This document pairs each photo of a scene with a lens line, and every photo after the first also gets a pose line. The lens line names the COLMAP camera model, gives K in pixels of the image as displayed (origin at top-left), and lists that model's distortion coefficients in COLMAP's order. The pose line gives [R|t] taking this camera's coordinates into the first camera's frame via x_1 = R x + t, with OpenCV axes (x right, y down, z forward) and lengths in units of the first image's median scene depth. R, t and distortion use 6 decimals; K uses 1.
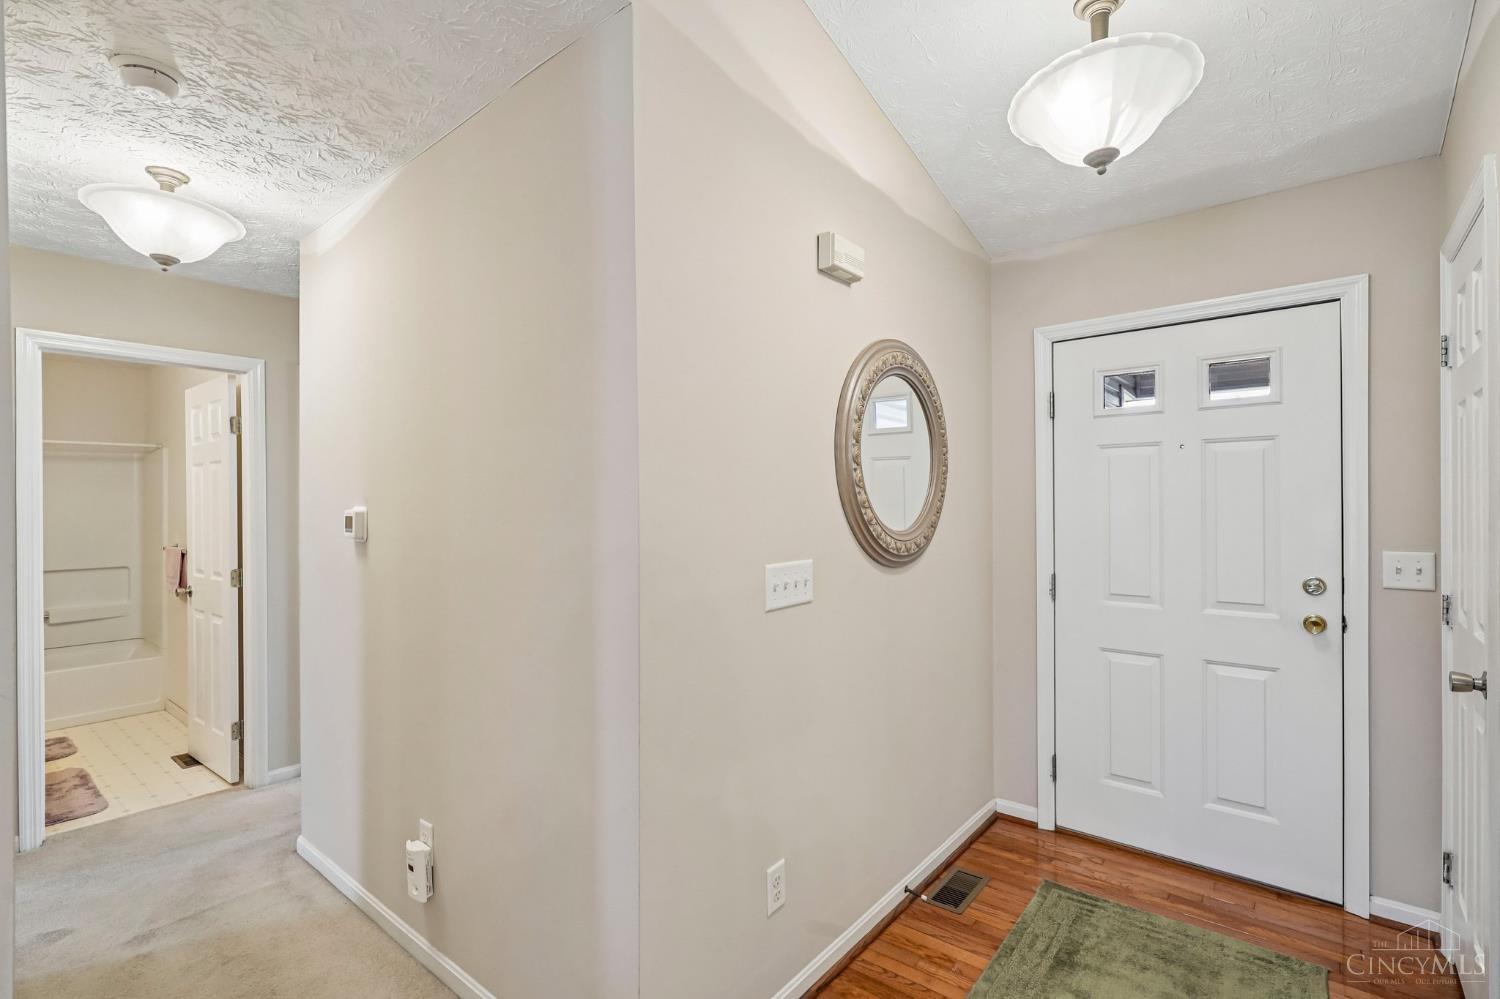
lens RADIAL K [[685.9, 0, 752.5], [0, 685.9, 502.8], [0, 0, 1]] dist [-0.002225, 0.000442]
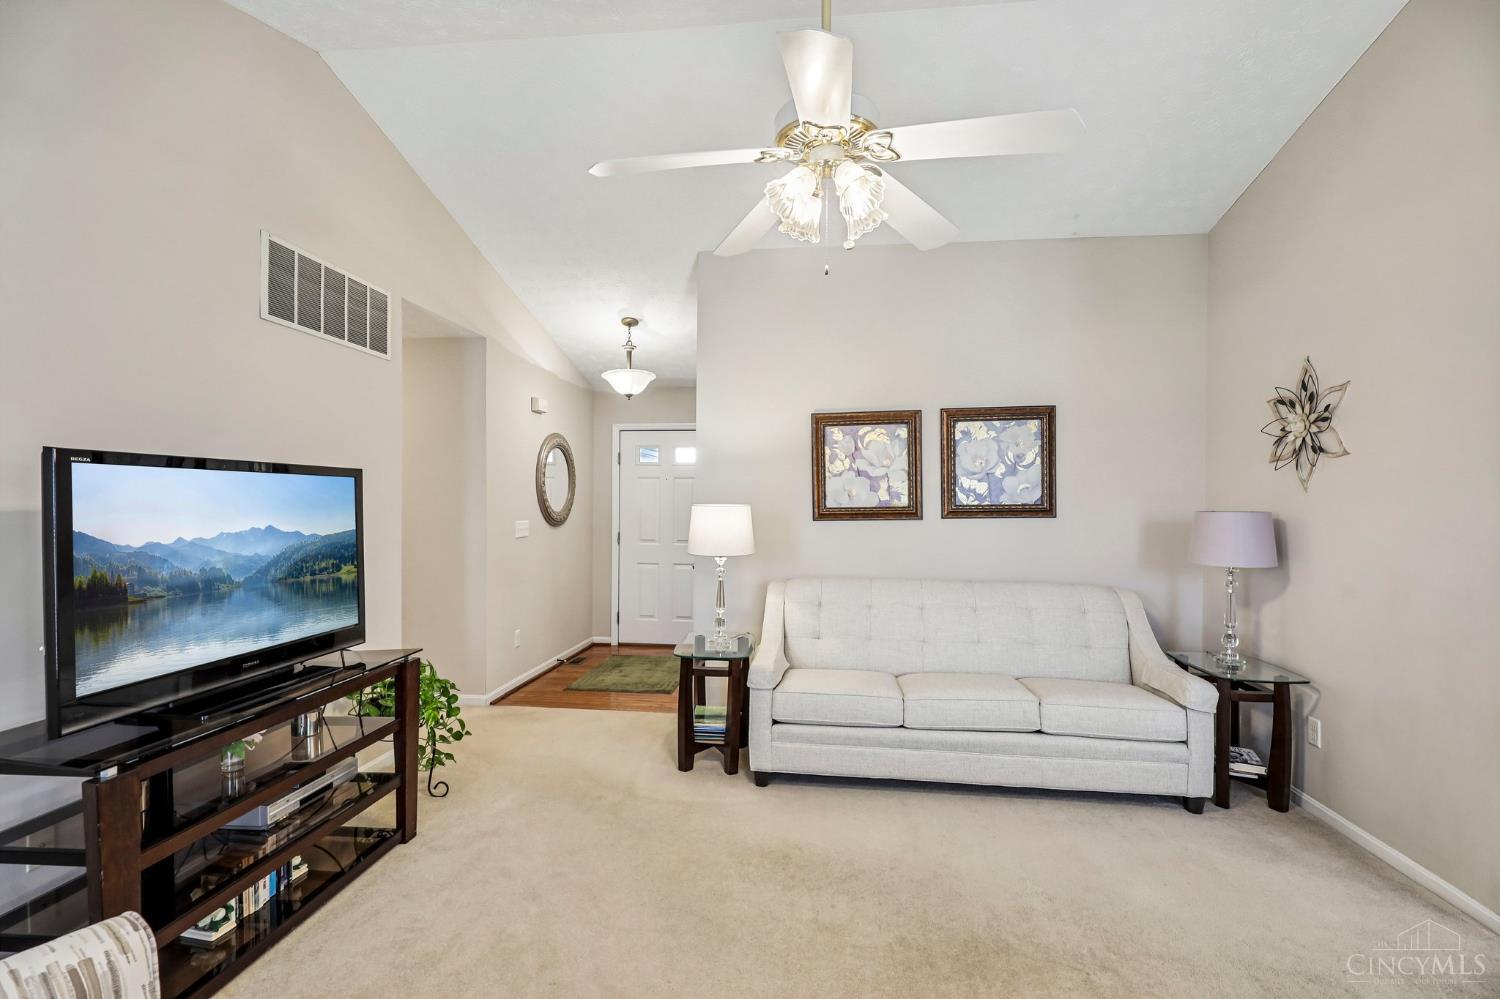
lens RADIAL K [[685.9, 0, 752.5], [0, 685.9, 502.8], [0, 0, 1]] dist [-0.002225, 0.000442]
pose [[0.839457, 0.010514, 0.543324, -0.528136], [-0.012677, 0.999920, 0.000236, 0.001201], [-0.543278, -0.007086, 0.839523, -1.426174]]
